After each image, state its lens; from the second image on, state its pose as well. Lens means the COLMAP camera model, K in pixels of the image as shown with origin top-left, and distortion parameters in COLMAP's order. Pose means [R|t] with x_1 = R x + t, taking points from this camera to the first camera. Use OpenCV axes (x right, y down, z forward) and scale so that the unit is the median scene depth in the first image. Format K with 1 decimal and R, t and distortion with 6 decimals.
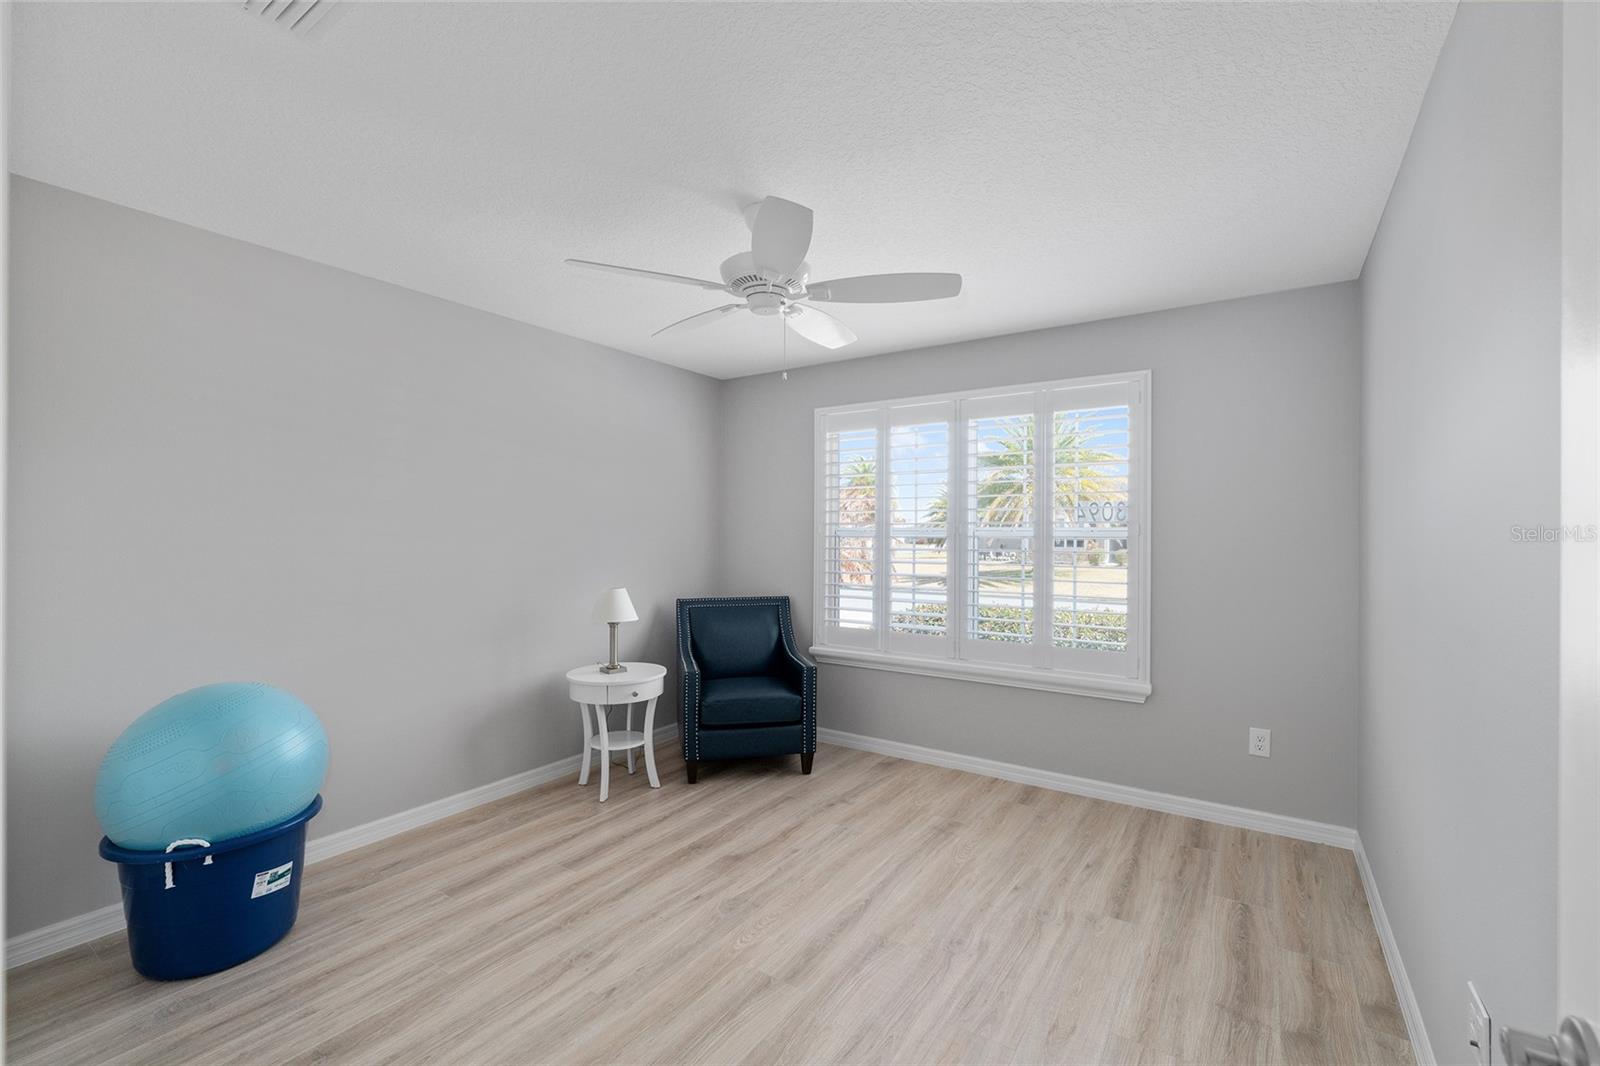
lens RADIAL K [[678.7, 0, 802.8], [0, 678.7, 523.9], [0, 0, 1]] dist [-0.000369, 0.000168]
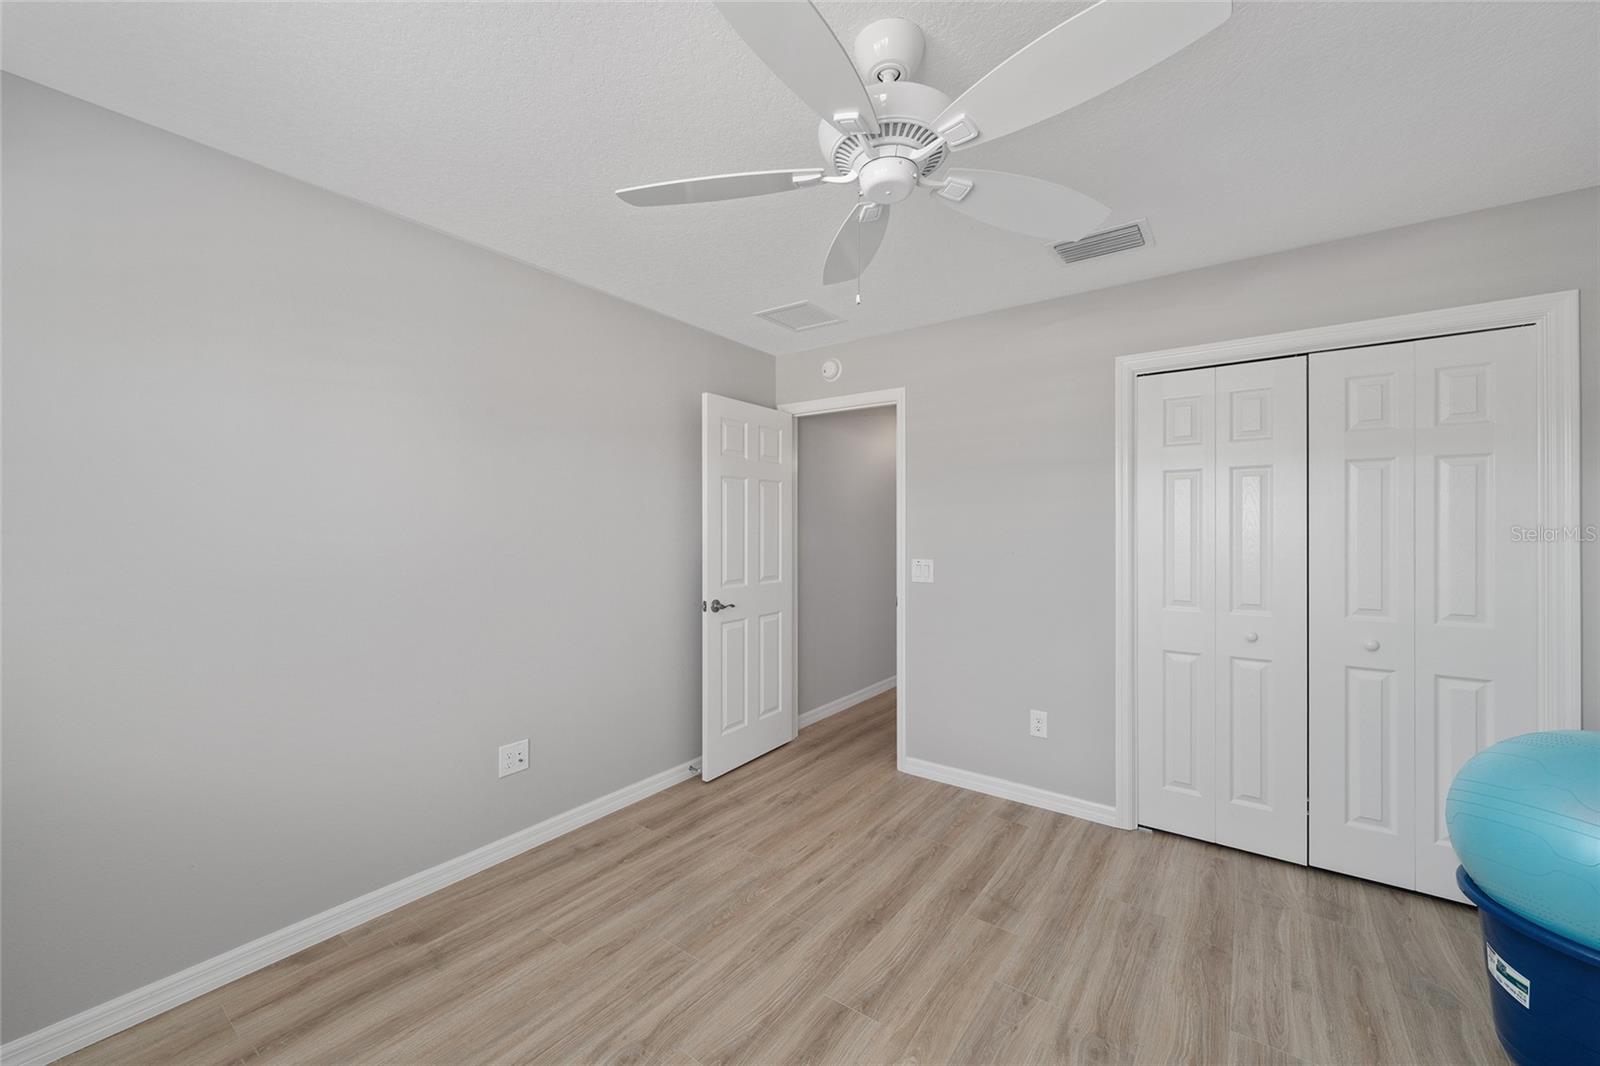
lens RADIAL K [[631.0, 0, 803.7], [0, 631.0, 528.9], [0, 0, 1]] dist [-0.000454, -0.000049]
pose [[-0.999300, -0.004655, 0.037125, 0.004264], [-0.005206, 0.999878, -0.014740, 0.030179], [-0.037052, -0.014923, -0.999202, 1.974114]]
